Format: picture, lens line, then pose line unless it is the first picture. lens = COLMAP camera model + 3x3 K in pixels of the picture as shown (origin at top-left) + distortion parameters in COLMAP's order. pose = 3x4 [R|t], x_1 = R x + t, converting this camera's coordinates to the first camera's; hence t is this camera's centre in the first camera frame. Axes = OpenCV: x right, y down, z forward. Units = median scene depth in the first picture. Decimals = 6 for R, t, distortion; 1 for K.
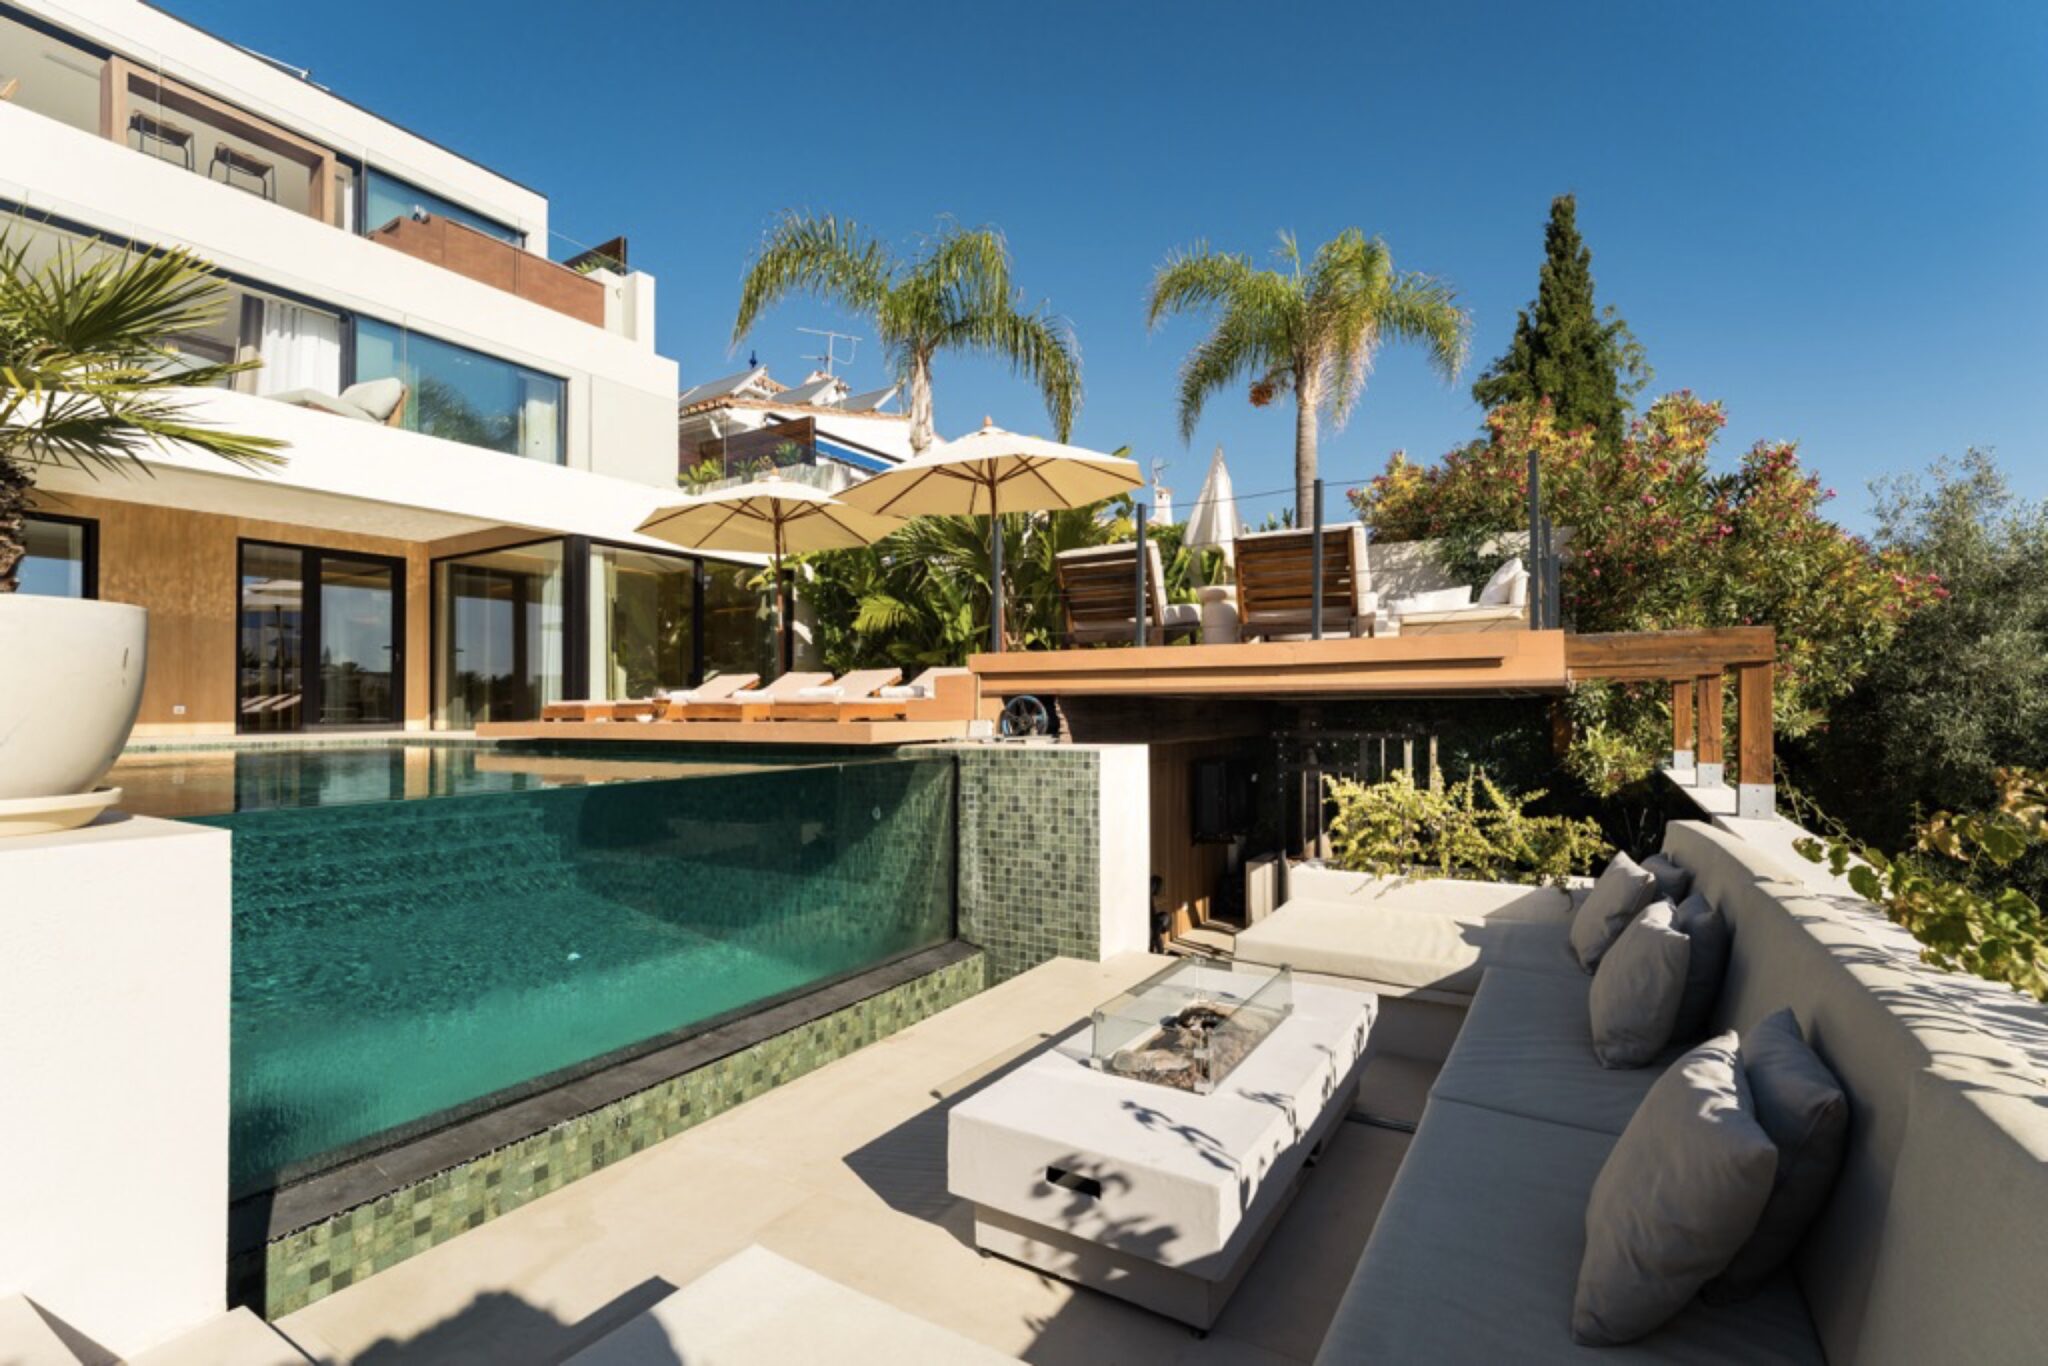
lens RADIAL K [[910.3, 0, 1026.4], [0, 910.3, 672.3], [0, 0, 1]] dist [0.000374, -0.001348]
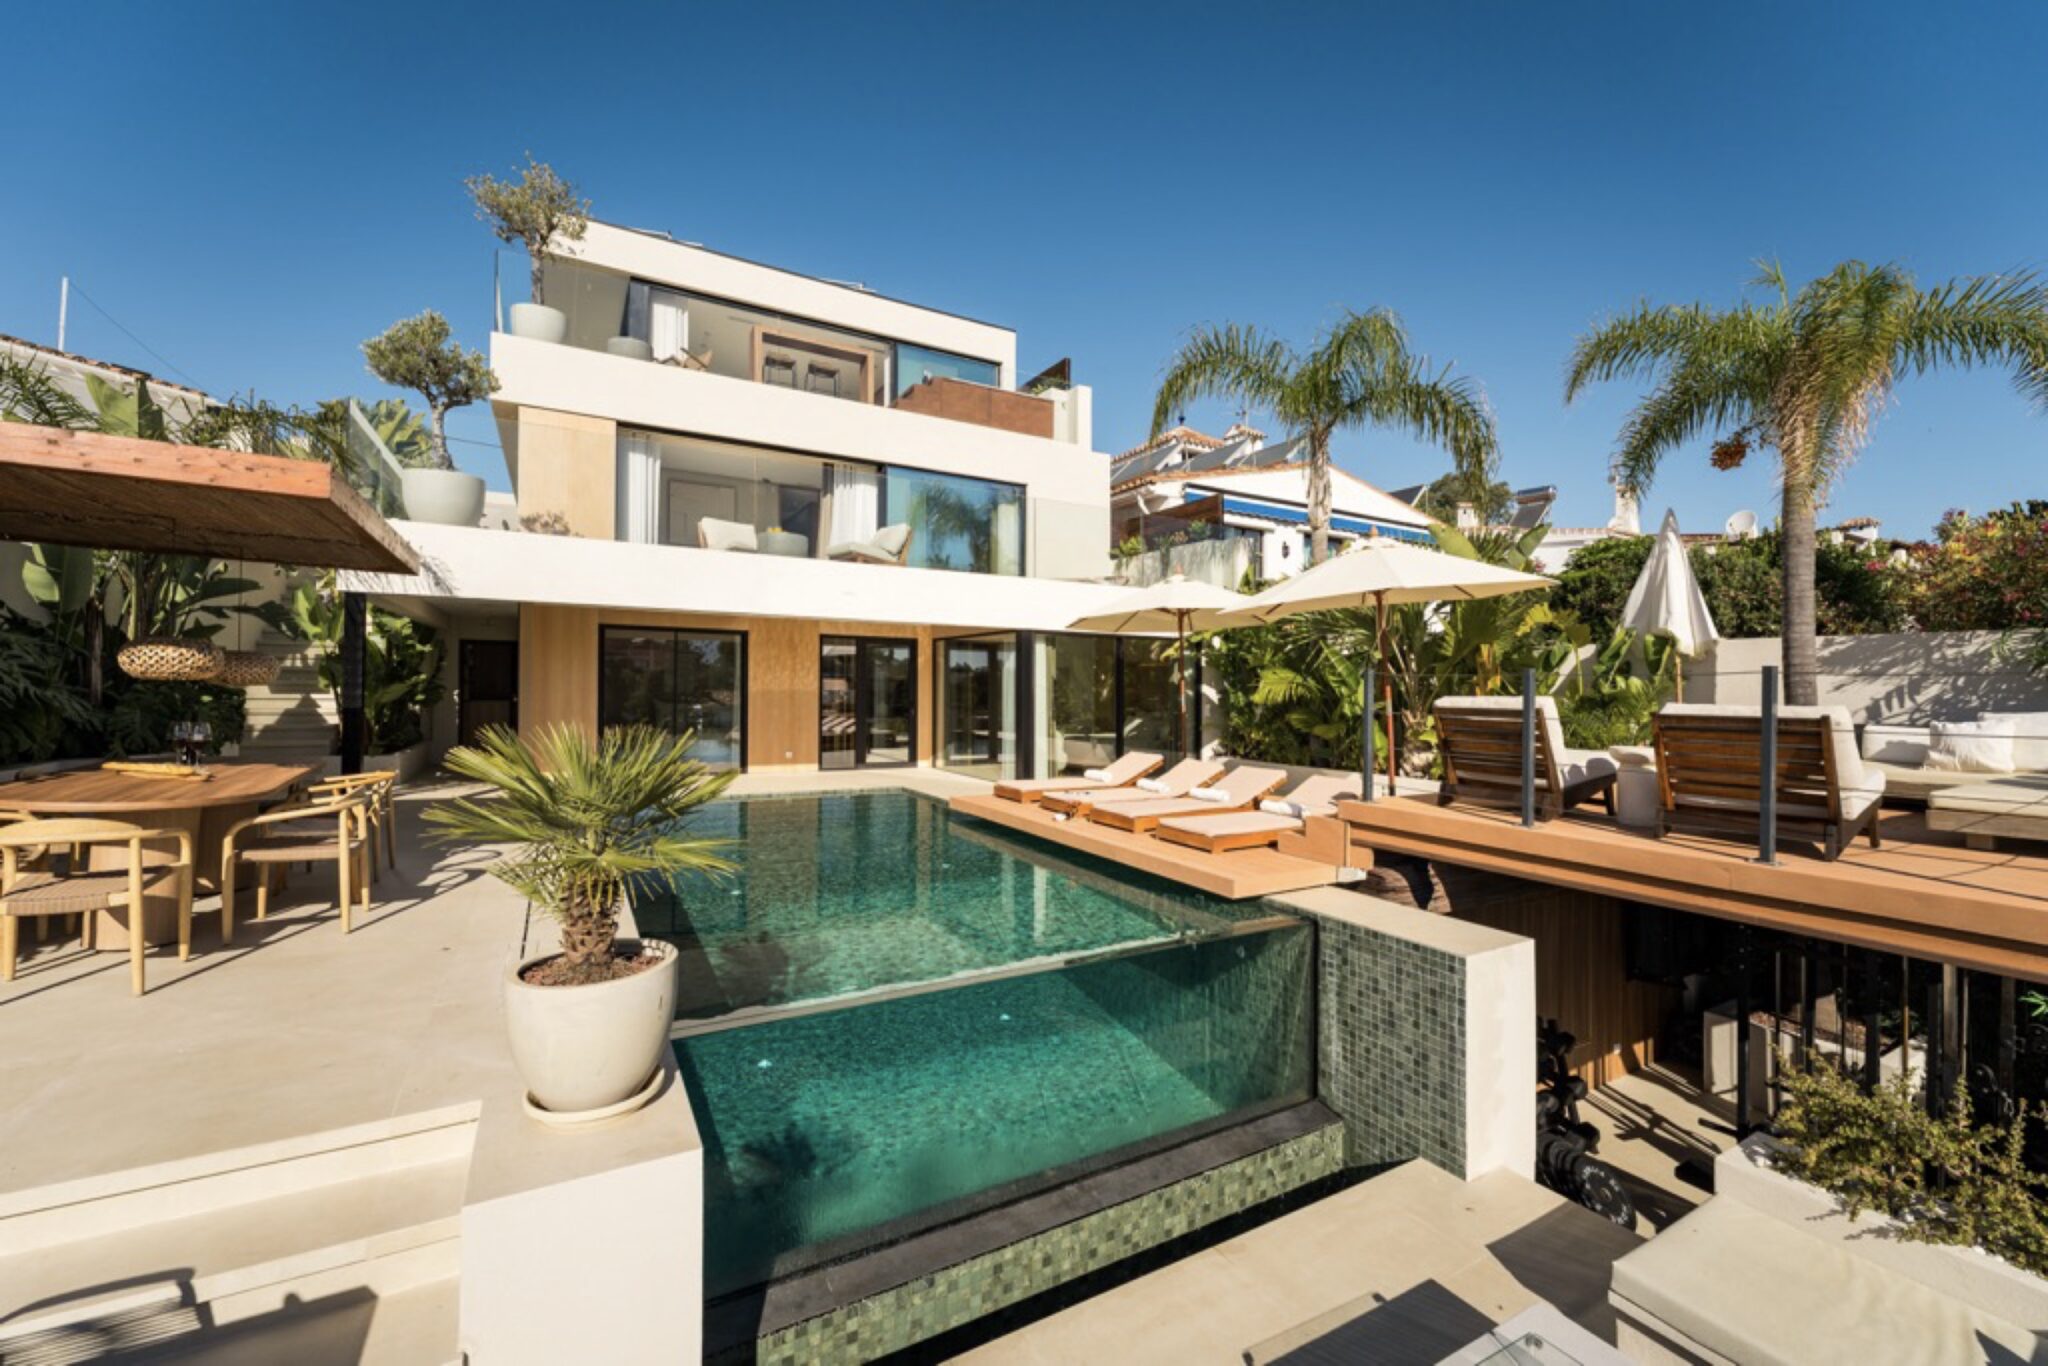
lens RADIAL K [[819.9, 0, 1024.2], [0, 819.9, 651.8], [0, 0, 1]] dist [-0.000671, 0.000020]
pose [[0.878984, -0.002640, -0.476843, 0.045388], [-0.000085, 0.999984, -0.005693, -0.123905], [0.476851, 0.005045, 0.878970, 0.011894]]
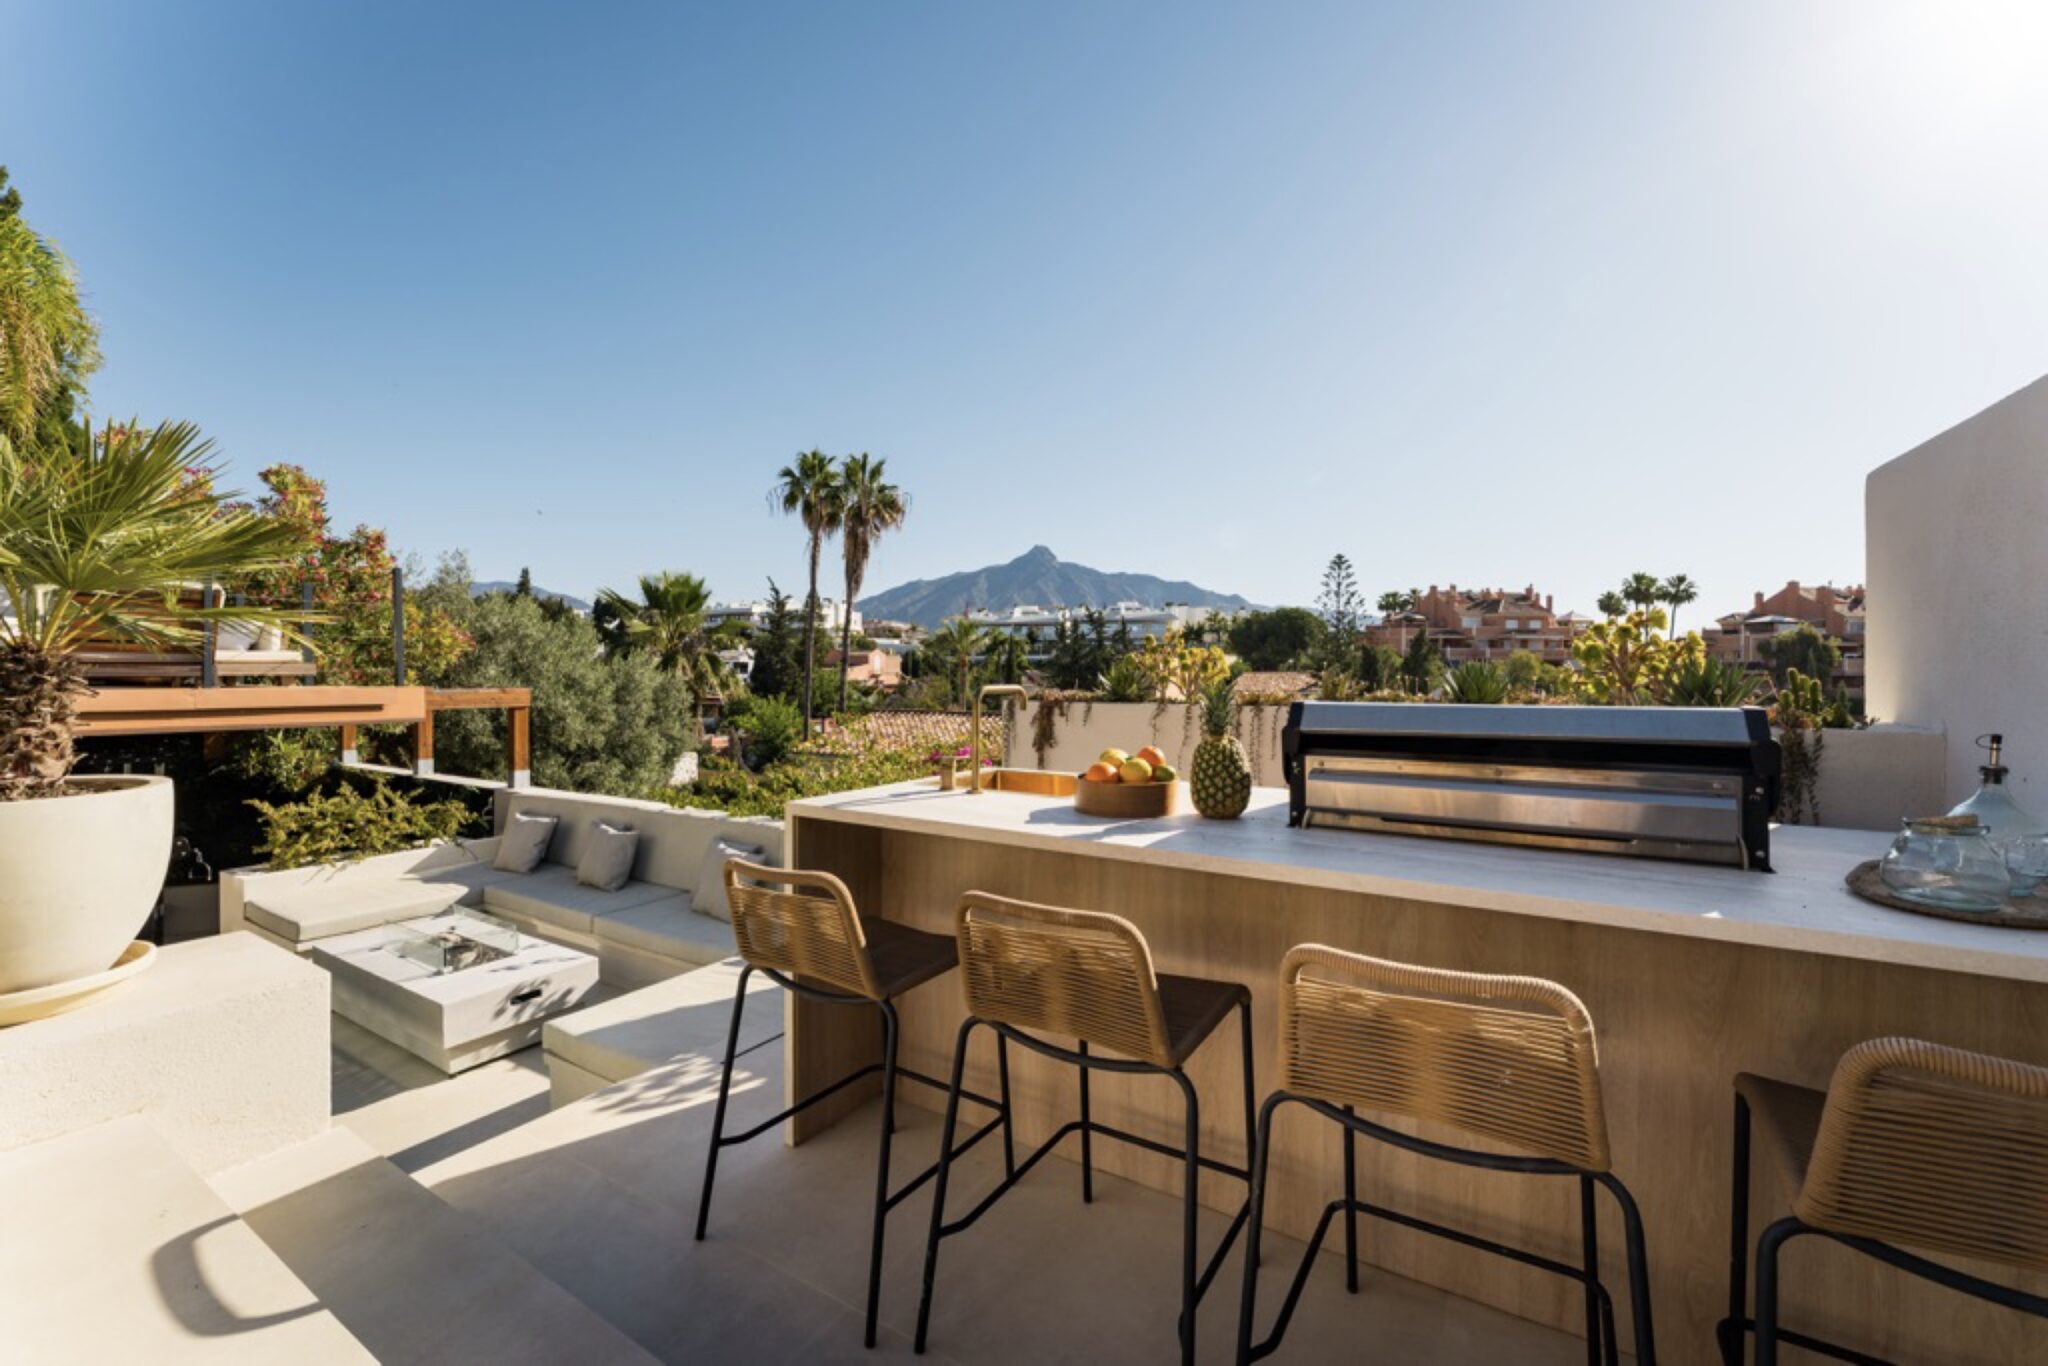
lens RADIAL K [[819.9, 0, 1030.0], [0, 819.9, 679.6], [0, 0, 1]] dist [-0.000671, 0.000020]
pose [[-0.004674, 0.001403, 0.999988, -0.417477], [-0.040190, 0.999191, -0.001590, -0.048752], [-0.999181, -0.040197, -0.004614, -0.029216]]
